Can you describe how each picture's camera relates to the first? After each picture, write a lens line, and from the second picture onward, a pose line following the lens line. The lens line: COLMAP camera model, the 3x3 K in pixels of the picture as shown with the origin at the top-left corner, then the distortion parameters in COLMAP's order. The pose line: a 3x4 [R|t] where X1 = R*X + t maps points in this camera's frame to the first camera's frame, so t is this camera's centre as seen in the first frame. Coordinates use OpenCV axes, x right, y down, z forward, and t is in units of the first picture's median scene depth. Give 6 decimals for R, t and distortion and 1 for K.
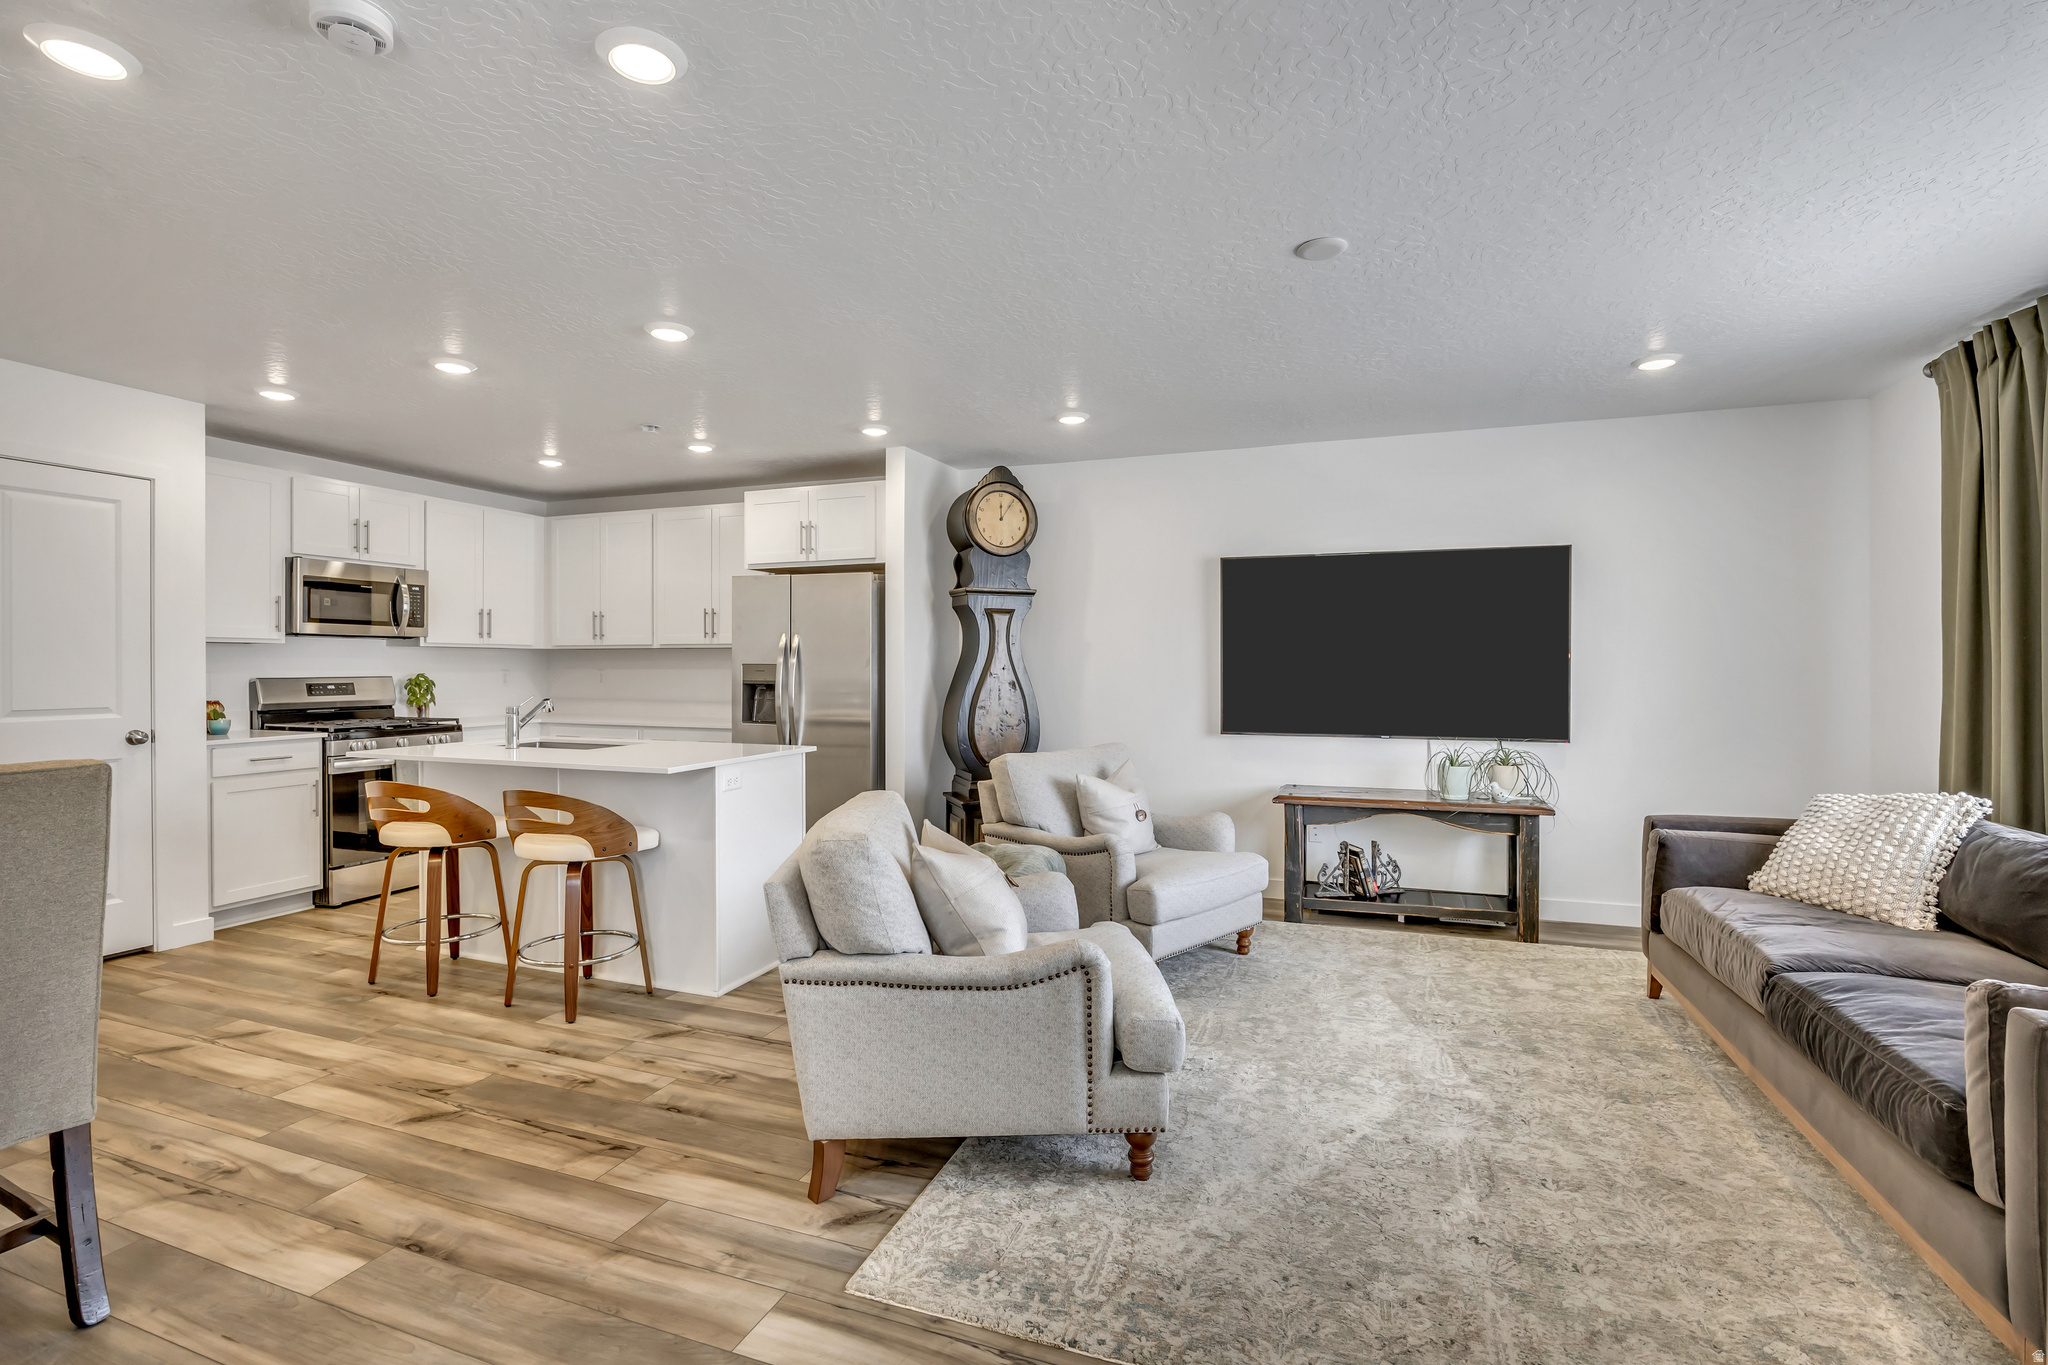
lens RADIAL K [[929.0, 0, 1015.5], [0, 929.0, 676.9], [0, 0, 1]] dist [-0.010836, -0.000664]
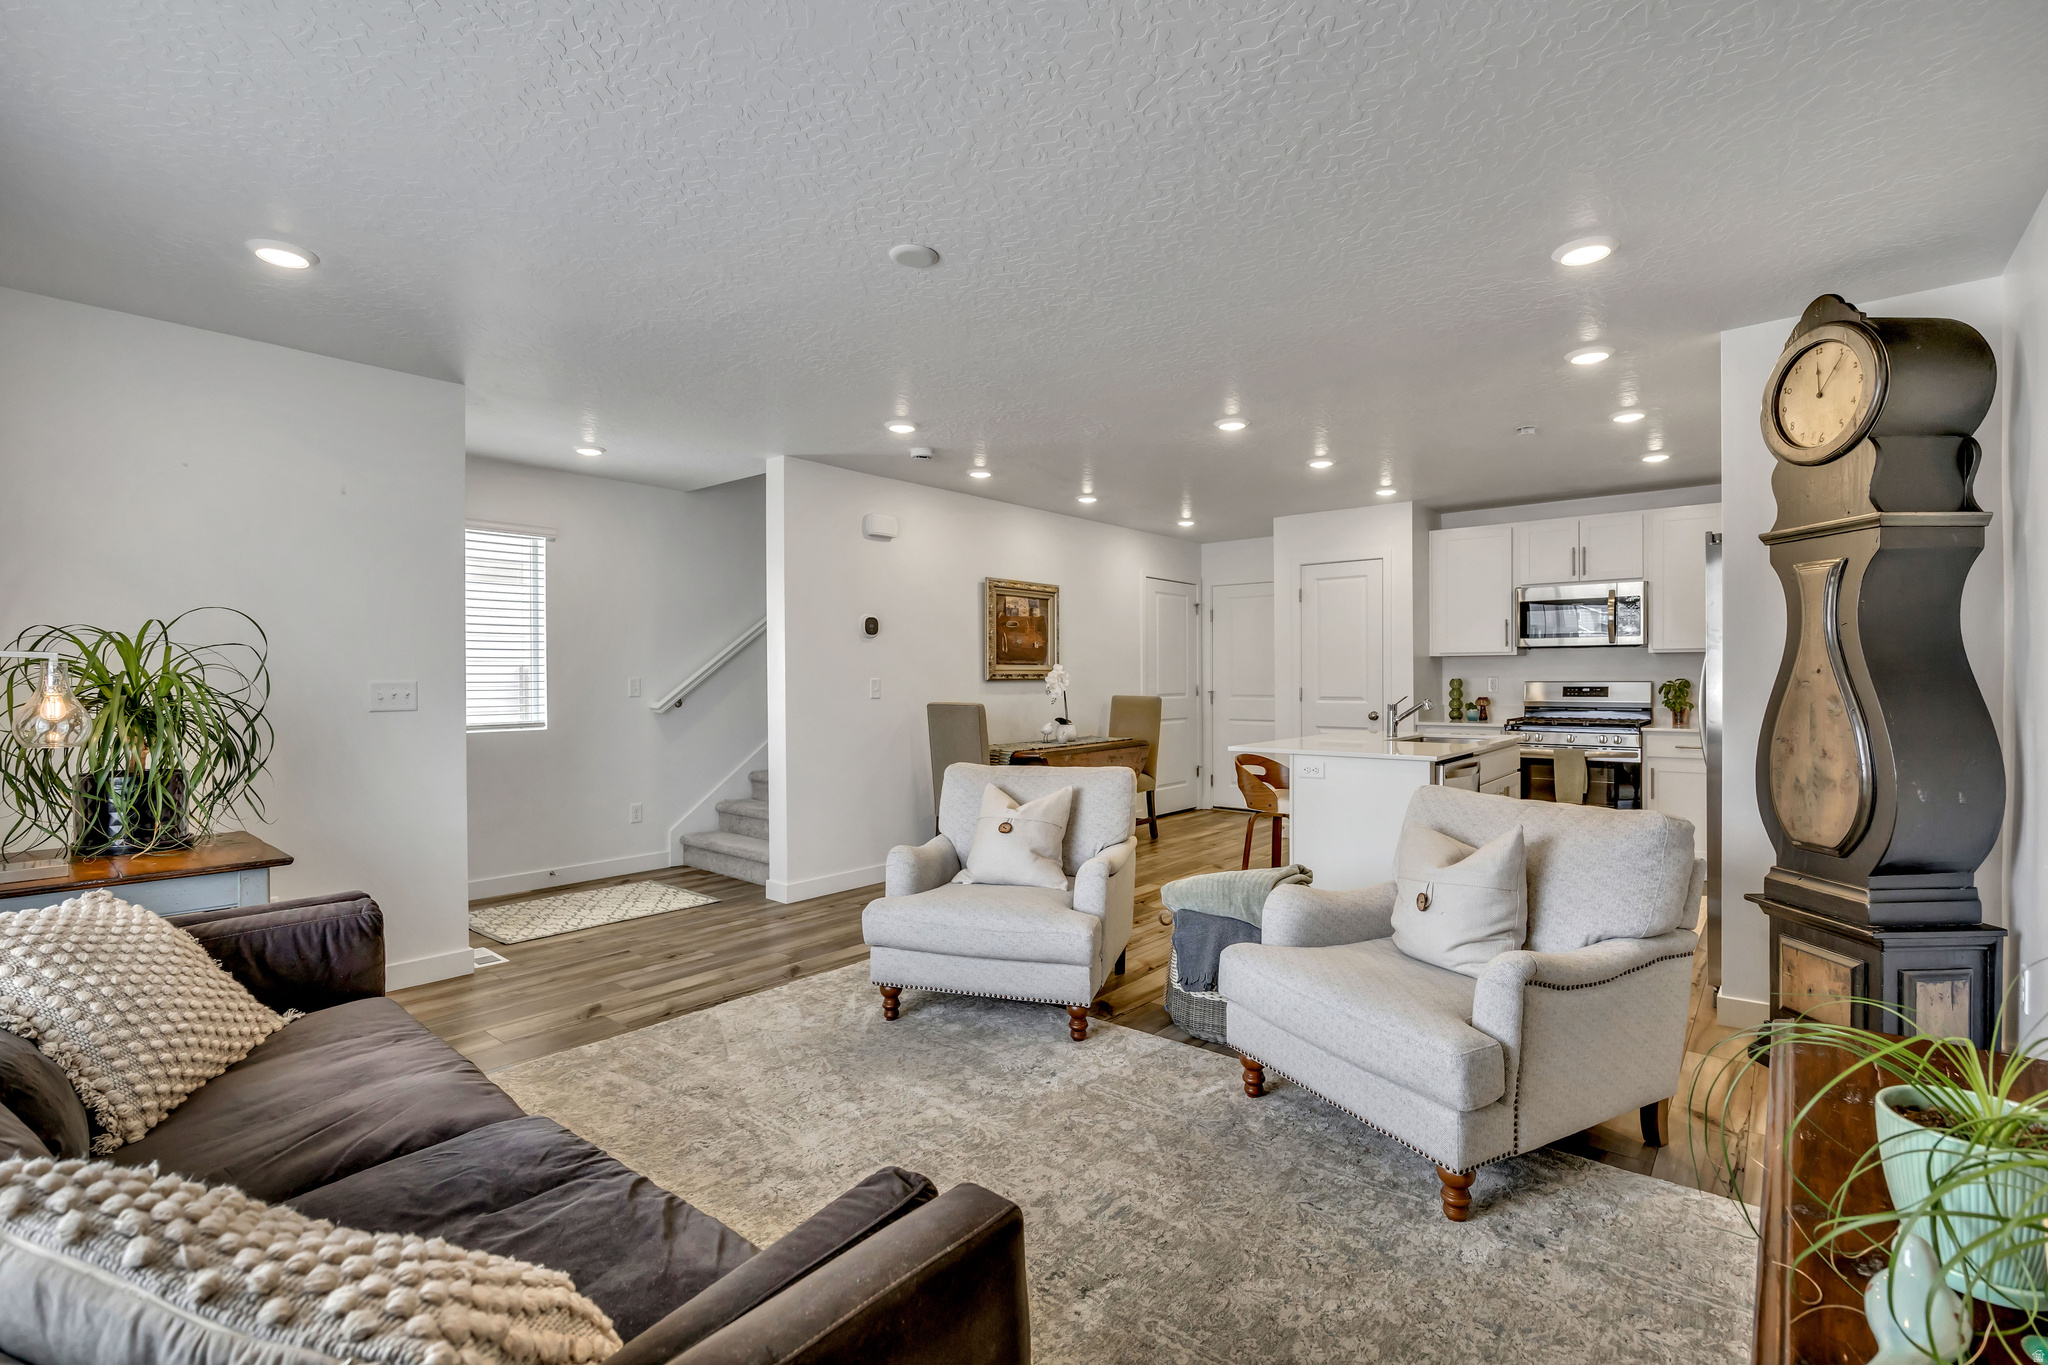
lens RADIAL K [[929.0, 0, 1026.8], [0, 929.0, 681.7], [0, 0, 1]] dist [-0.010836, -0.000664]
pose [[-0.339831, 0.005140, -0.940473, 0.781766], [-0.008895, 0.999923, 0.008679, -0.004573], [0.940445, 0.011315, -0.339759, 0.915236]]
